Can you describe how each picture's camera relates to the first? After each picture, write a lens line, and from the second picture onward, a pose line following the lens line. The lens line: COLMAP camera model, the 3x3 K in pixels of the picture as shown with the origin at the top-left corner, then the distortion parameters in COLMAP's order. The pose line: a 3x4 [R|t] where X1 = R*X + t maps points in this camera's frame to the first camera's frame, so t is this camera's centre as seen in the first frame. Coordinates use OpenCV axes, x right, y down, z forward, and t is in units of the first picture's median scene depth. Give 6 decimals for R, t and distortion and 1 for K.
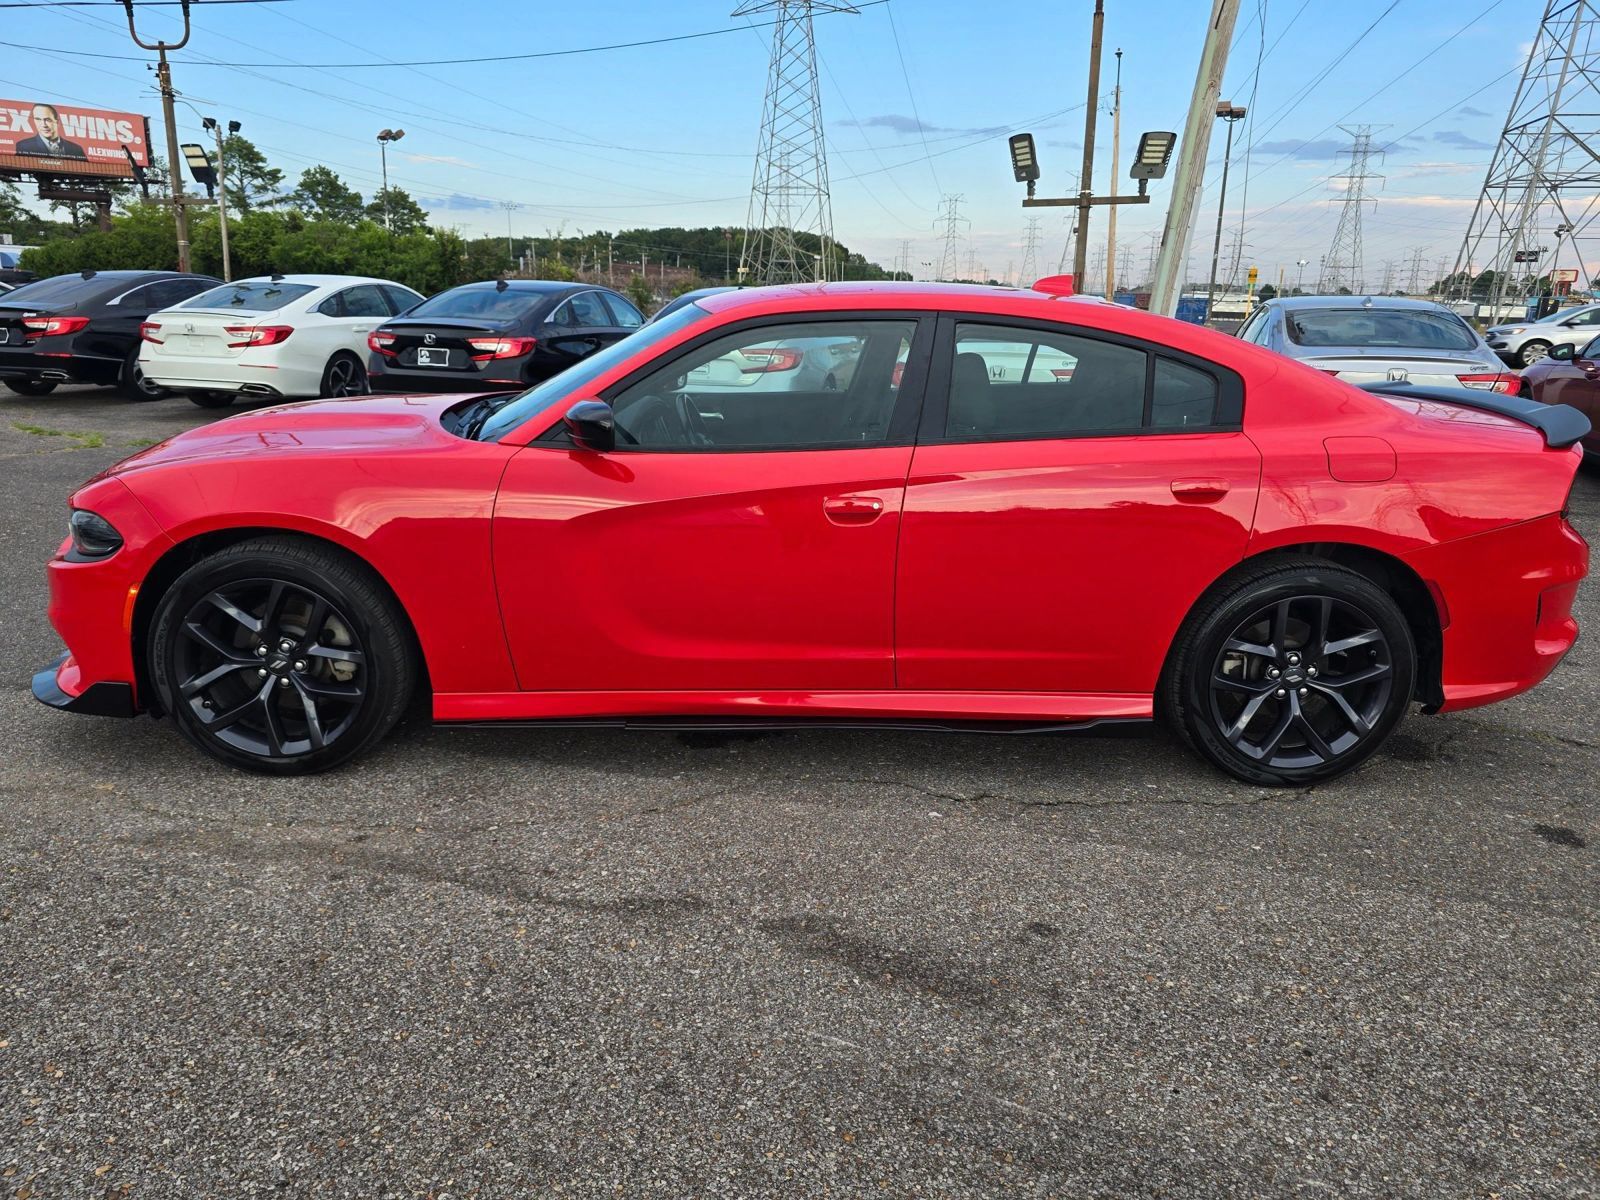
lens RADIAL K [[1088.2, 0, 787.7], [0, 1088.2, 590.9], [0, 0, 1]] dist [0.043128, -0.040366]
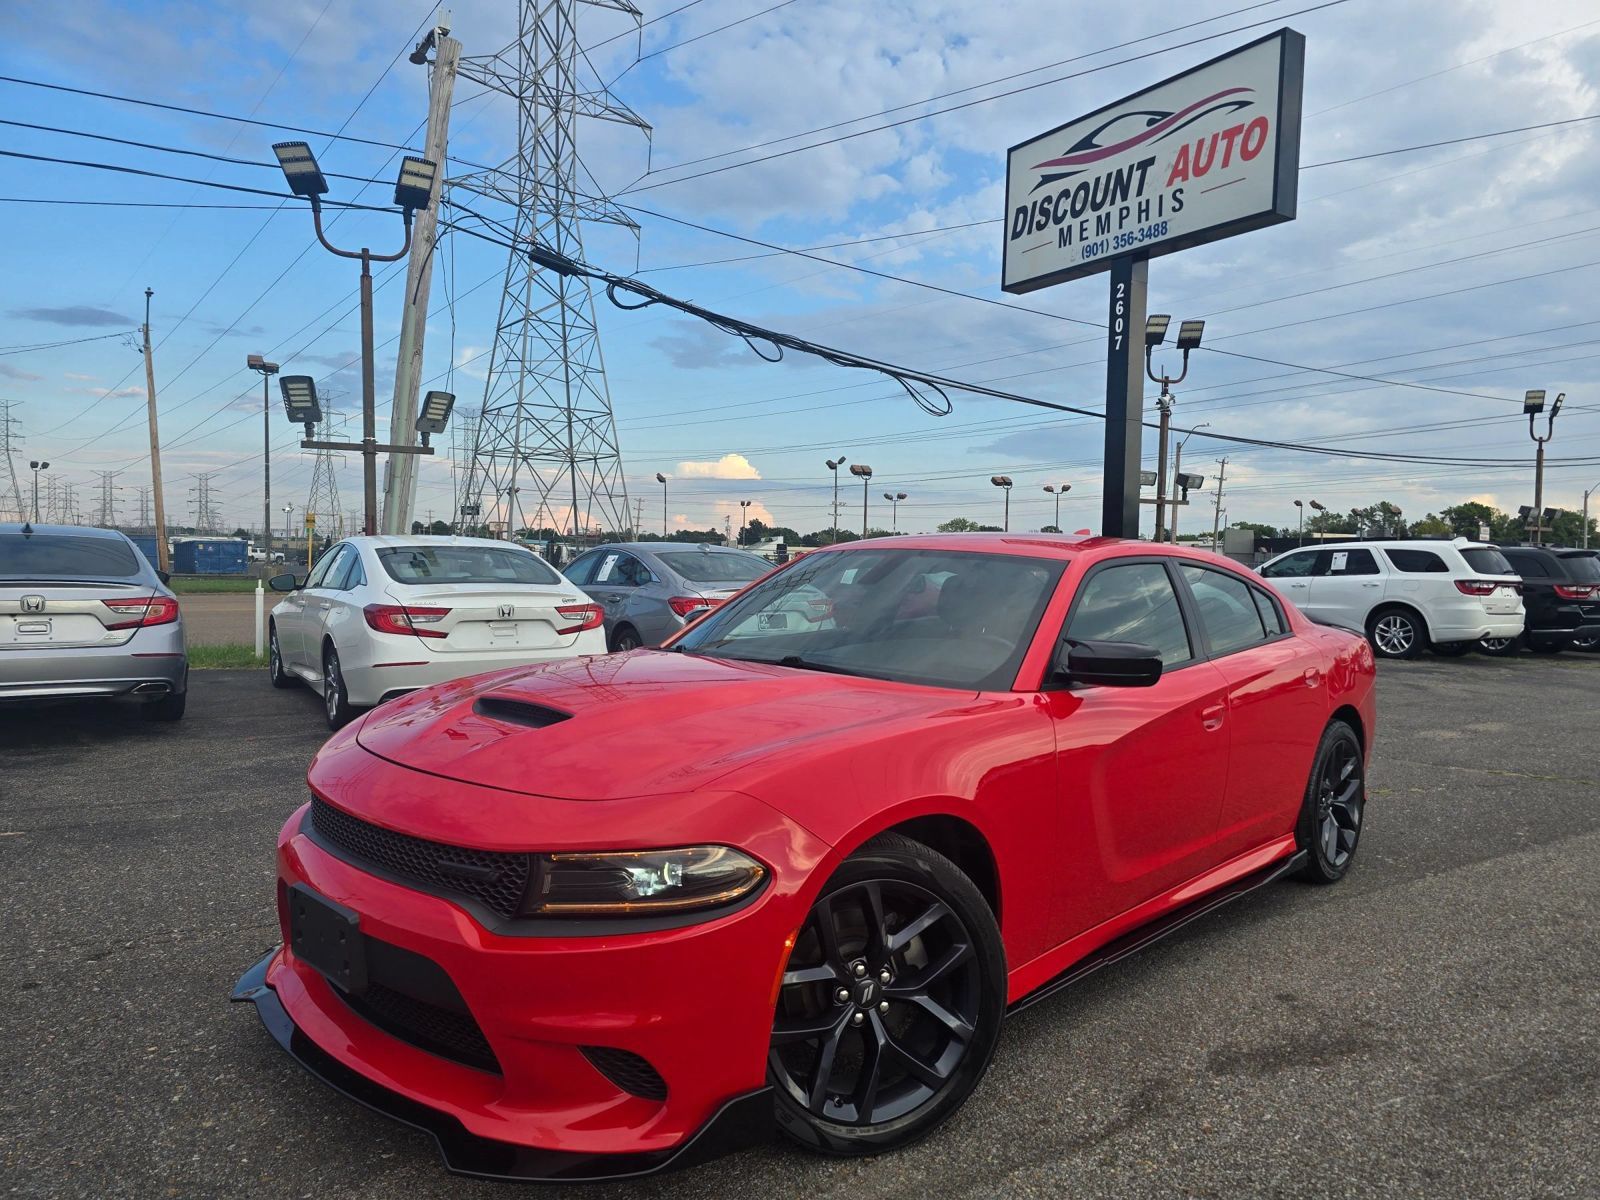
lens RADIAL K [[1088.2, 0, 804.5], [0, 1088.2, 598.5], [0, 0, 1]] dist [0.043128, -0.040366]
pose [[0.629687, -0.033898, 0.776109, -0.334519], [0.194204, 0.974195, -0.115016, -0.036669], [-0.752183, 0.223147, 0.620021, 0.141842]]
